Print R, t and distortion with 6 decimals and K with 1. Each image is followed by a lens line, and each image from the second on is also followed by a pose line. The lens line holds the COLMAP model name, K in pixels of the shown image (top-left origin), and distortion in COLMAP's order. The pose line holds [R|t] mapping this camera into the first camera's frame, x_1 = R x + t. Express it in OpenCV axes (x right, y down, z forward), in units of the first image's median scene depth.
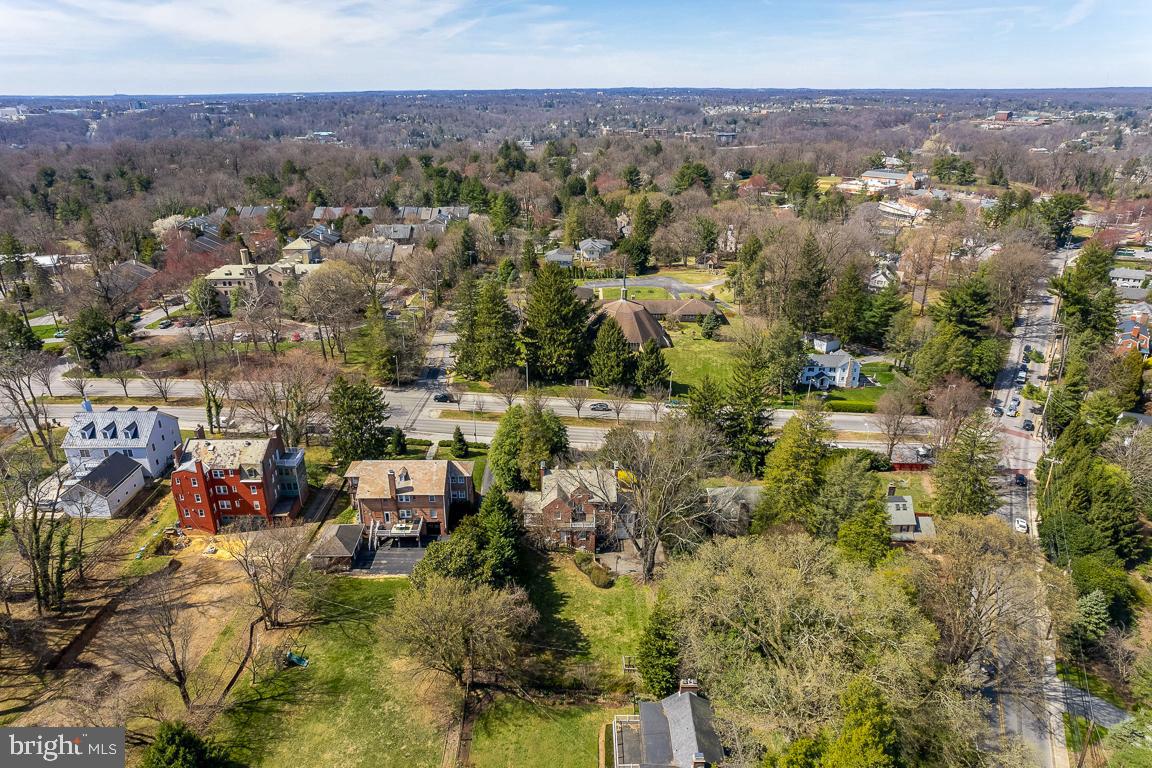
lens RADIAL K [[740.1, 0, 576.0], [0, 740.1, 384.0], [0, 0, 1]] dist [-0.035402, 0.000440]
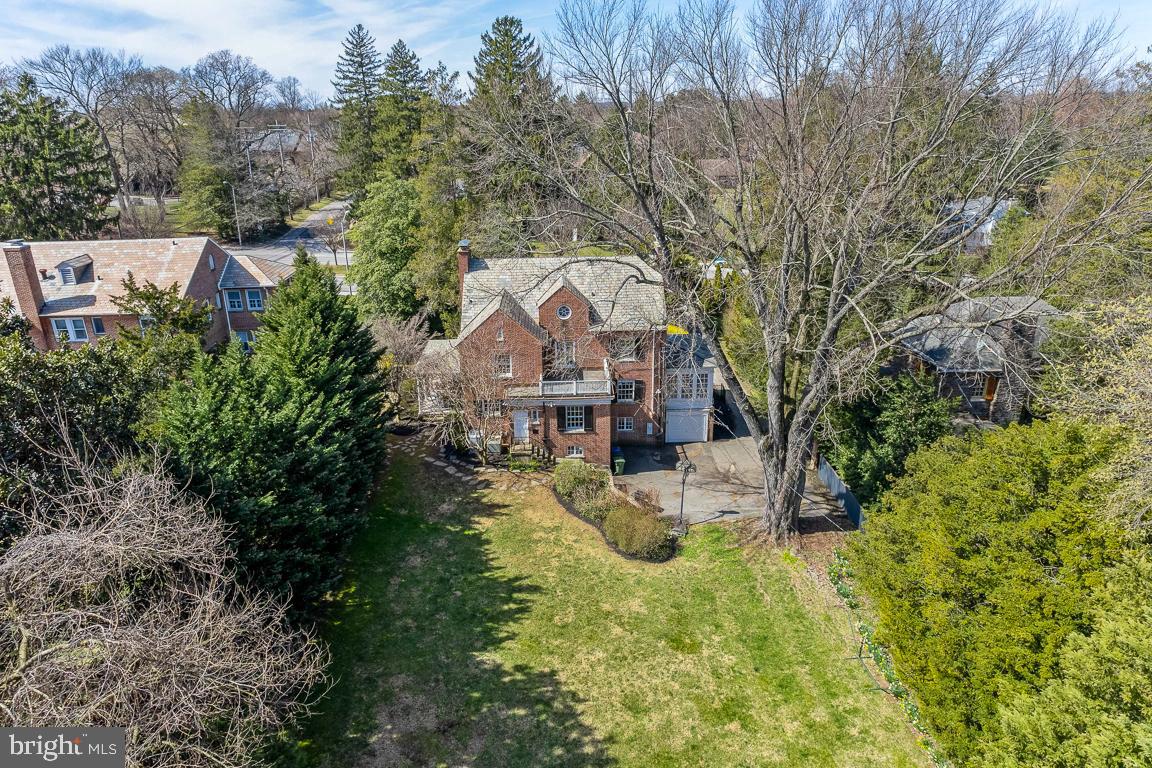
lens RADIAL K [[740.1, 0, 576.0], [0, 740.1, 384.0], [0, 0, 1]] dist [-0.035402, 0.000440]
pose [[0.999528, -0.022424, 0.021001, 0.002200], [0.023211, 0.999008, -0.038011, 0.206864], [-0.020128, 0.038480, 0.999057, 0.667682]]
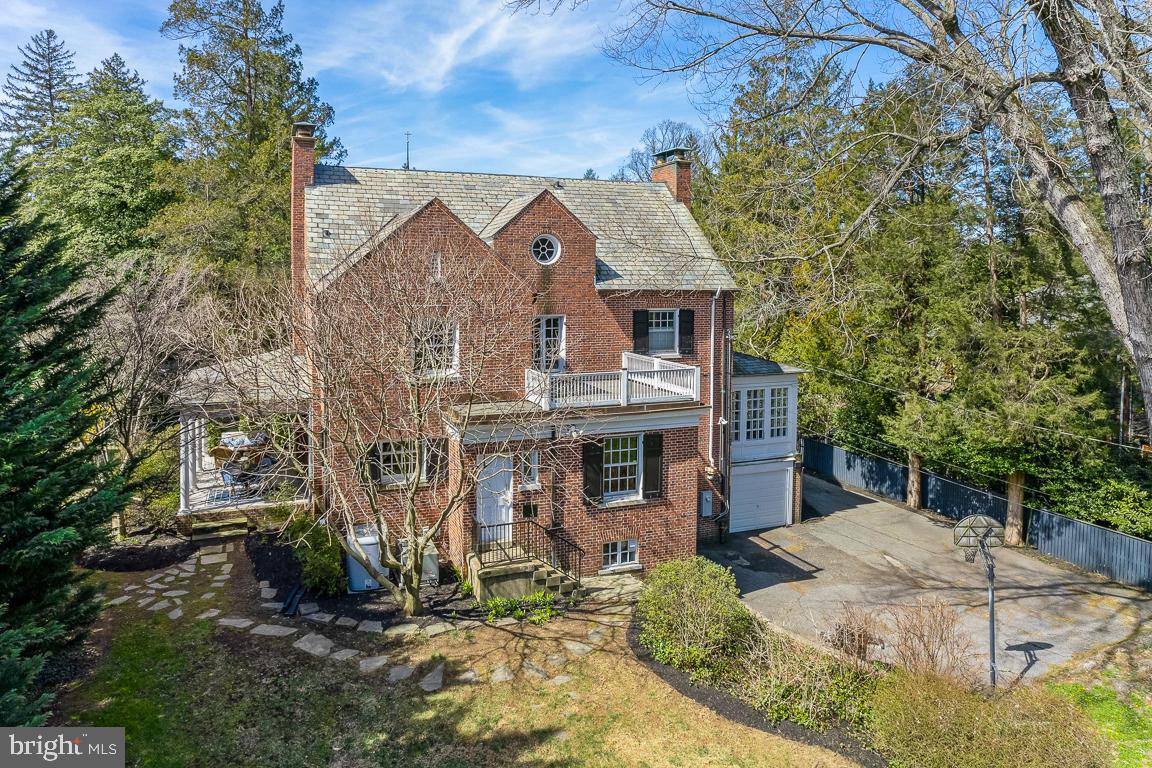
lens RADIAL K [[762.8, 0, 574.5], [0, 762.8, 316.0], [0, 0, 1]] dist [-0.055951, 0.053423]
pose [[0.927307, -0.016490, 0.373938, -0.055850], [0.140309, 0.941497, -0.306425, 0.226308], [-0.347009, 0.336617, 0.875371, 0.887565]]
